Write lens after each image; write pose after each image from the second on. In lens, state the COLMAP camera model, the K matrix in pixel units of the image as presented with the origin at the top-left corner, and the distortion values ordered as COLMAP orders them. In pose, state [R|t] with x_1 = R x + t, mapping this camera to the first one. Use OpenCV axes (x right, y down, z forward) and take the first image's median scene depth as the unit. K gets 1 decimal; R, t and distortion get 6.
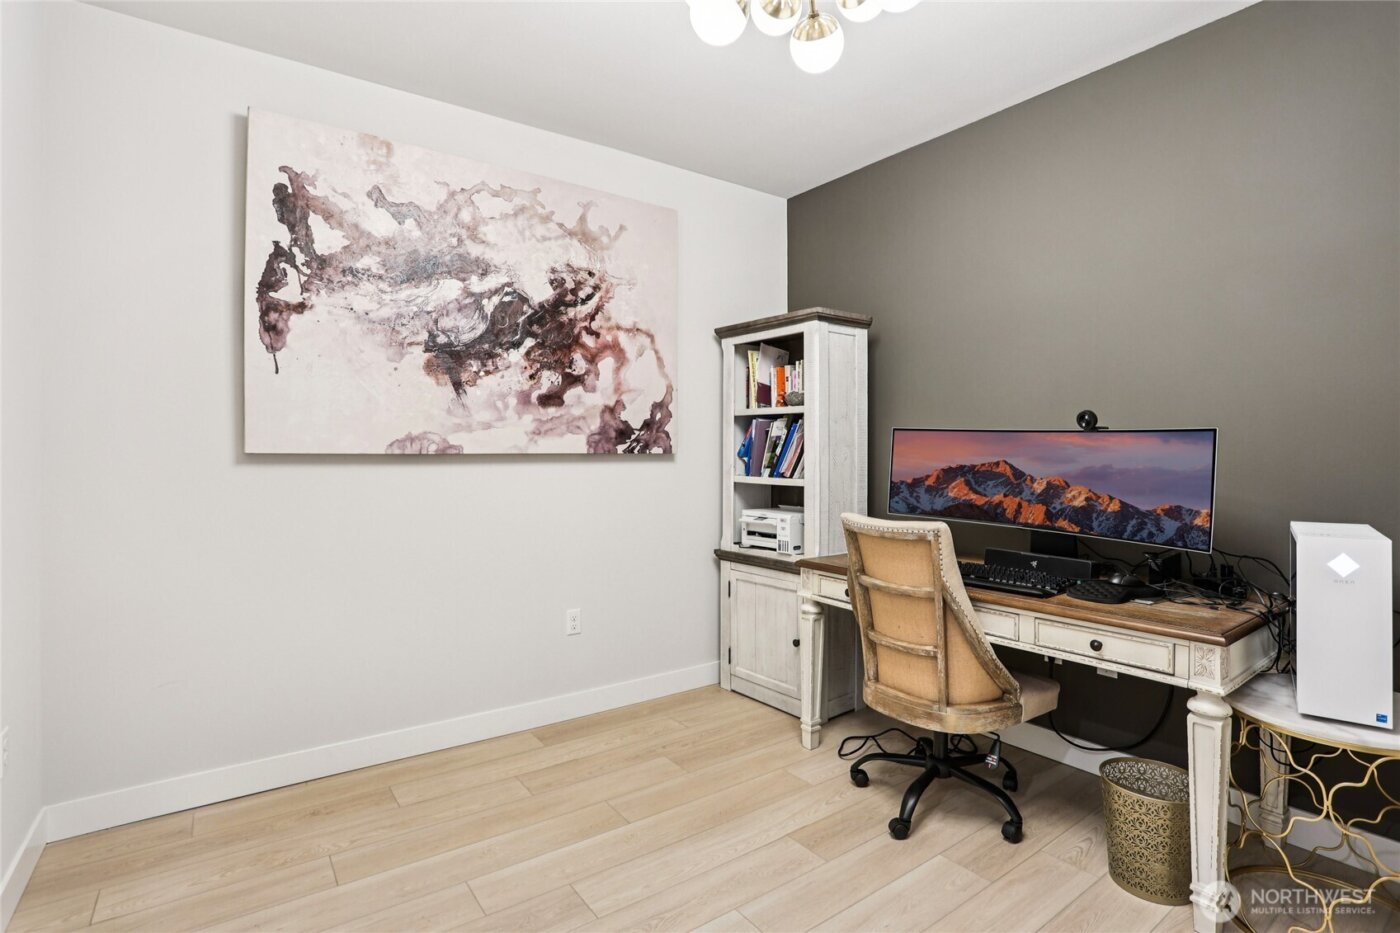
lens RADIAL K [[686.5, 0, 697.7], [0, 686.5, 456.2], [0, 0, 1]] dist [-0.061276, 0.021413]
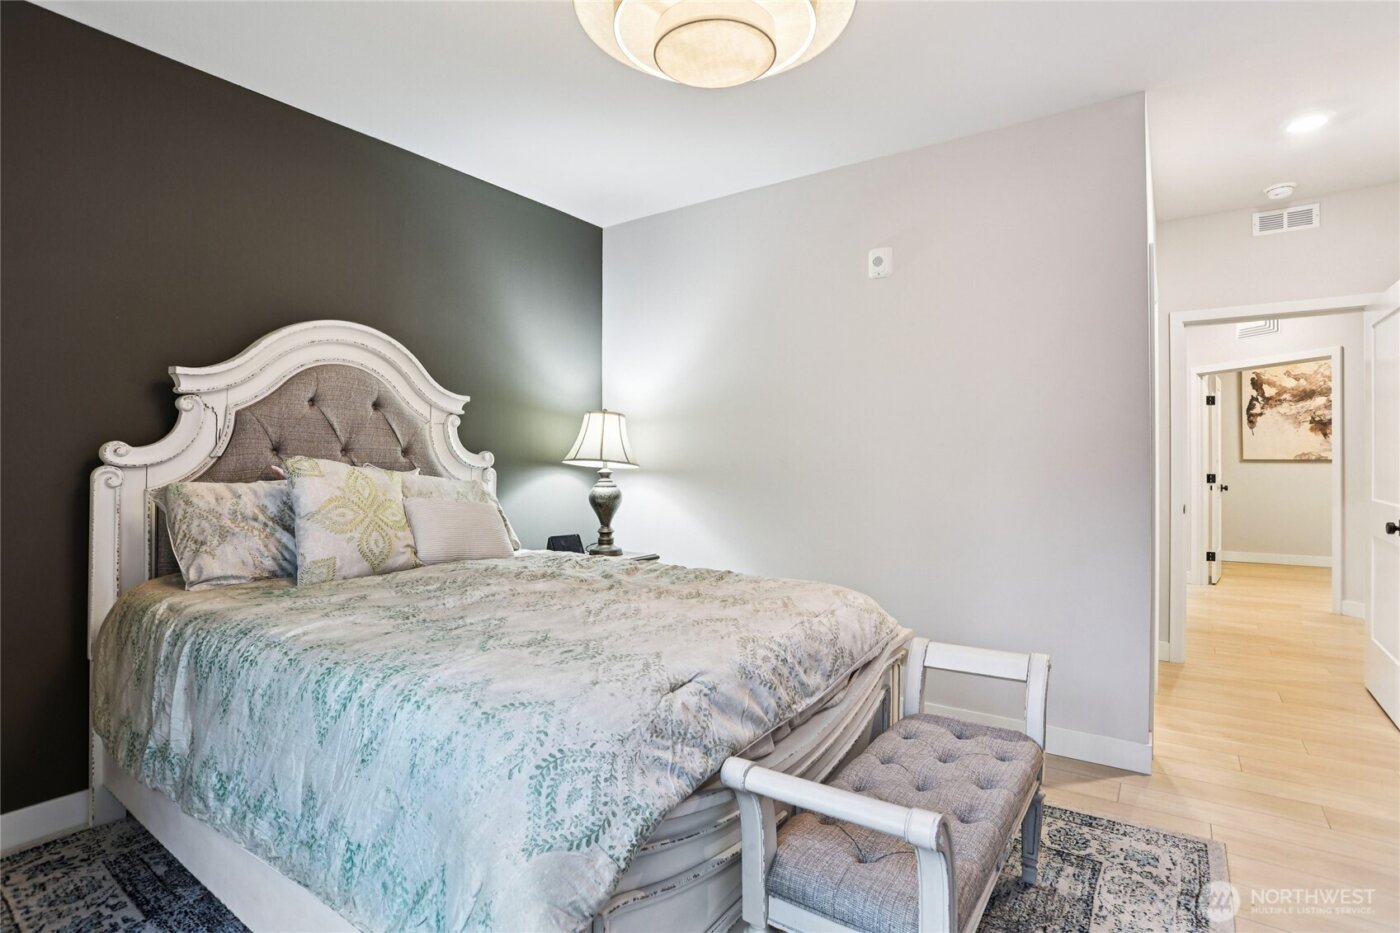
lens RADIAL K [[686.5, 0, 692.9], [0, 686.5, 455.3], [0, 0, 1]] dist [-0.061276, 0.021413]
pose [[0.316107, -0.006215, -0.948703, 1.545081], [0.001499, 0.999981, -0.006052, -0.009103], [0.948722, 0.000491, 0.316110, -2.556327]]
